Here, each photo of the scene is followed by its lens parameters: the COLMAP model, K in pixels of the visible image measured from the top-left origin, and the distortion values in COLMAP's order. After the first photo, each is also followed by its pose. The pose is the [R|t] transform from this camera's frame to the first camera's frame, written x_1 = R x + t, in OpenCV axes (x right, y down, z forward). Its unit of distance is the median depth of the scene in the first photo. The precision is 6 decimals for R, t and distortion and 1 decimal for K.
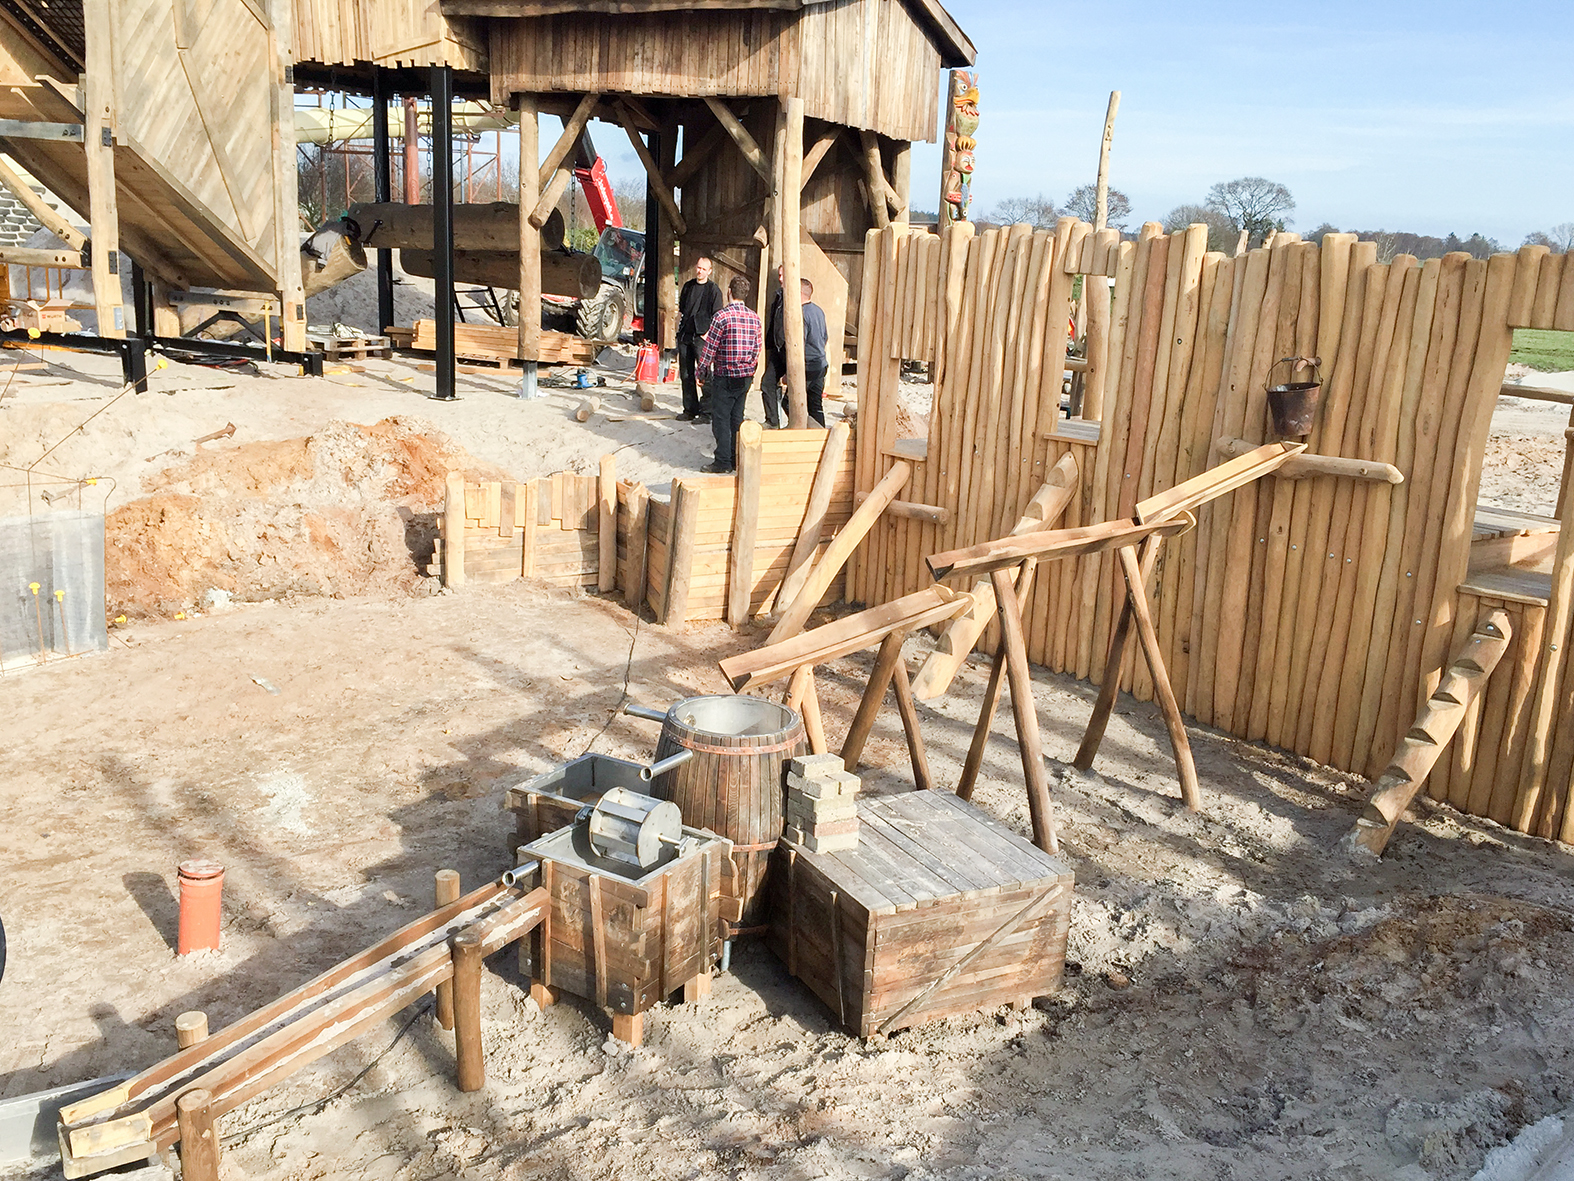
lens RADIAL K [[1339.8, 0, 740.6], [0, 1339.8, 676.5], [0, 0, 1]] dist [0.068982, -0.120757]
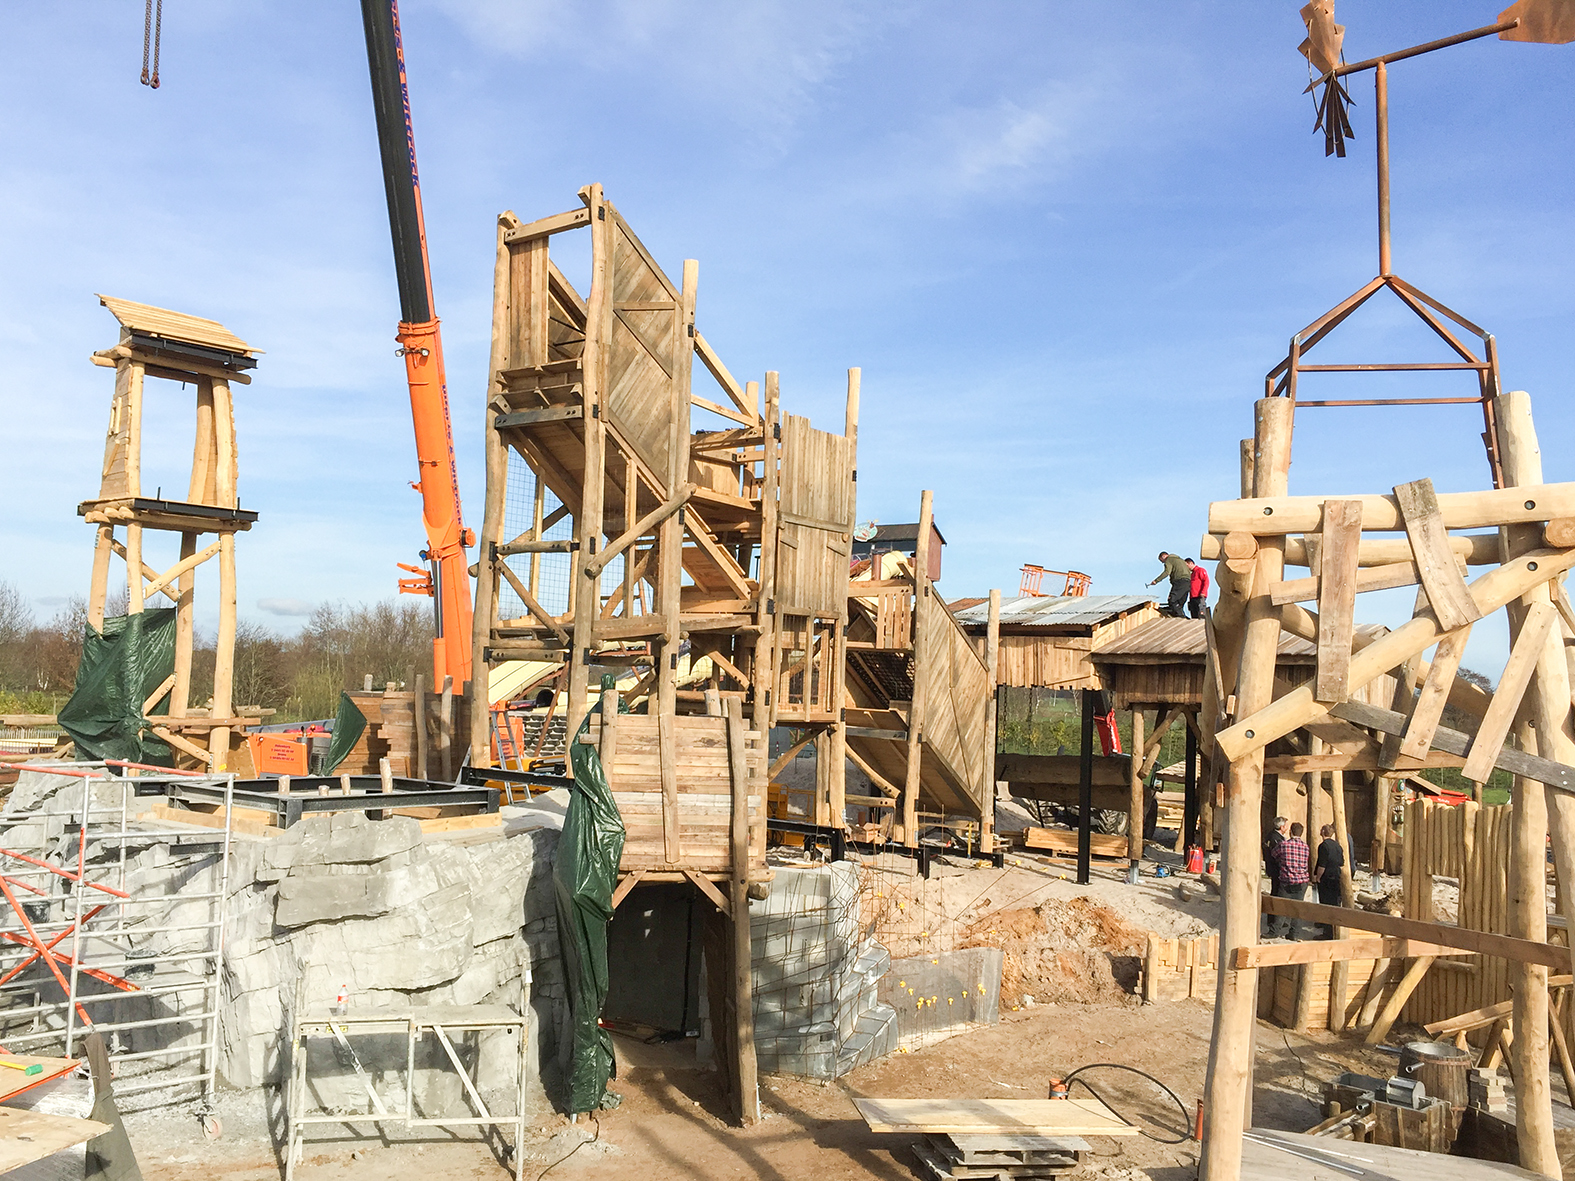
lens RADIAL K [[1340.6, 0, 741.1], [0, 1340.6, 676.5], [0, 0, 1]] dist [0.068982, -0.120757]
pose [[0.972525, -0.012741, -0.232450, -0.312260], [-0.064135, 0.945199, -0.320134, 0.123429], [0.223791, 0.326246, 0.918412, -0.799735]]
